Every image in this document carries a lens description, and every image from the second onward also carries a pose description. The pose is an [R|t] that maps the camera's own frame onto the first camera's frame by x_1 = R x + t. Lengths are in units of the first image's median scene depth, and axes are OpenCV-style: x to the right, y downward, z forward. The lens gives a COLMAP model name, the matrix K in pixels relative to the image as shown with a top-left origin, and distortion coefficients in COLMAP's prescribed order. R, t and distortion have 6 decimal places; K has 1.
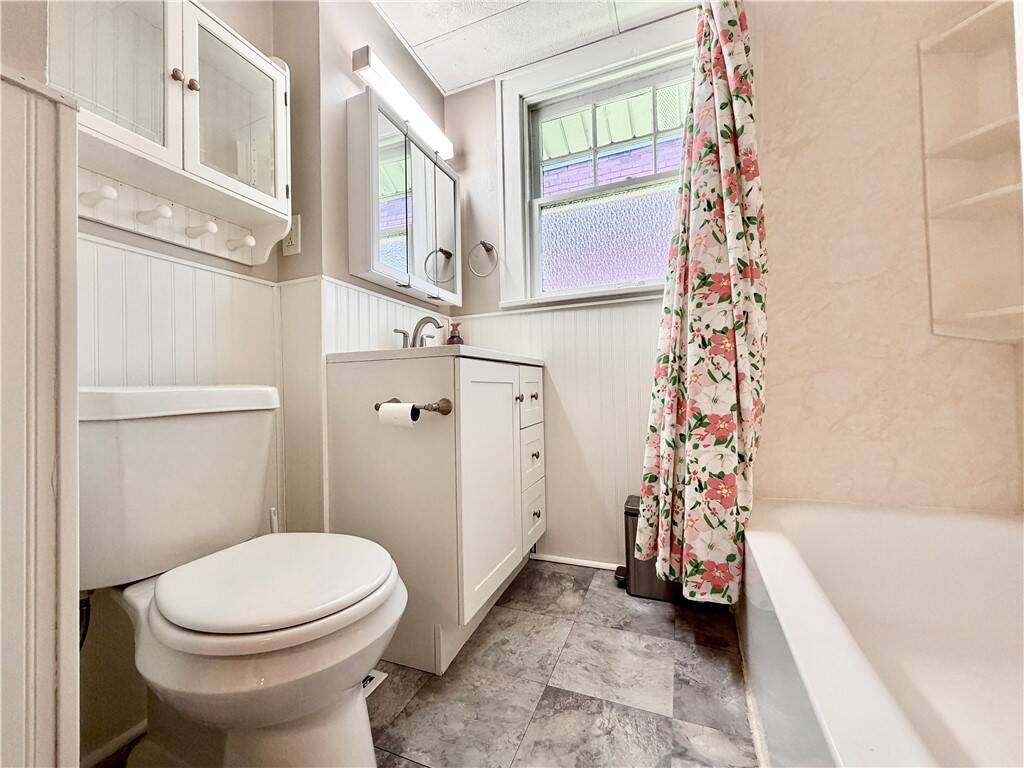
lens RADIAL K [[419.3, 0, 512.0], [0, 419.3, 384.0], [0, 0, 1]] dist [0.000196, -0.000159]
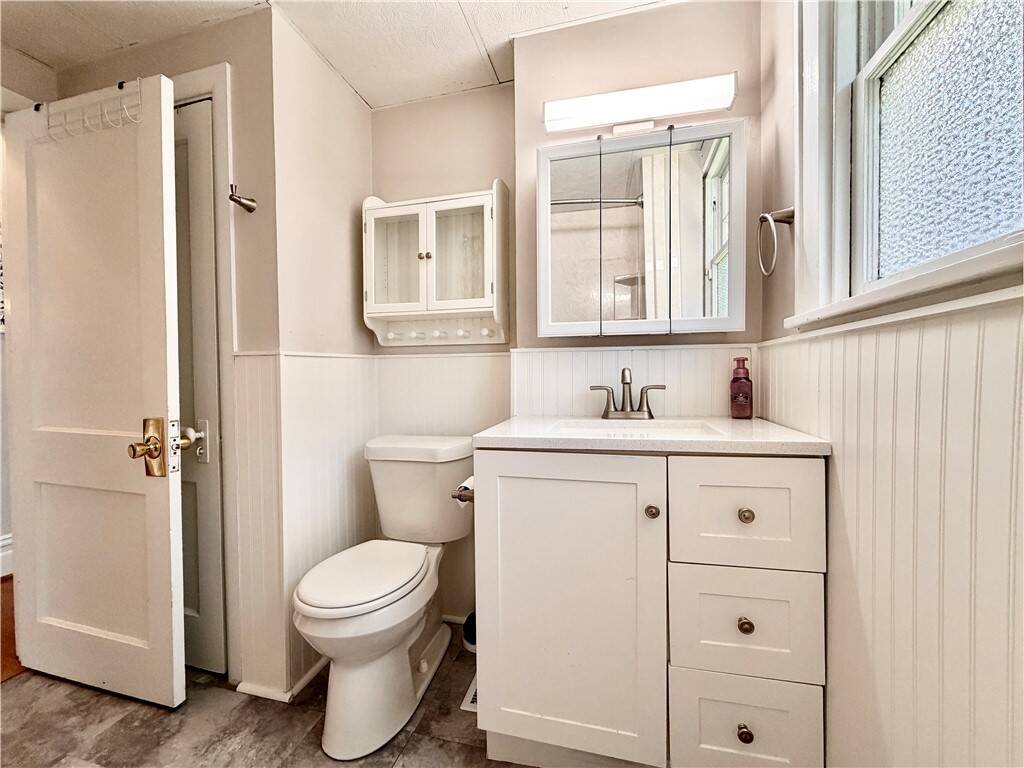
lens RADIAL K [[419.3, 0, 512.0], [0, 419.3, 384.0], [0, 0, 1]] dist [0.000196, -0.000159]
pose [[0.107449, 0.050316, -0.992937, 0.703265], [0.032484, 0.998008, 0.054088, -0.226330], [0.993680, -0.038066, 0.105600, 0.873635]]
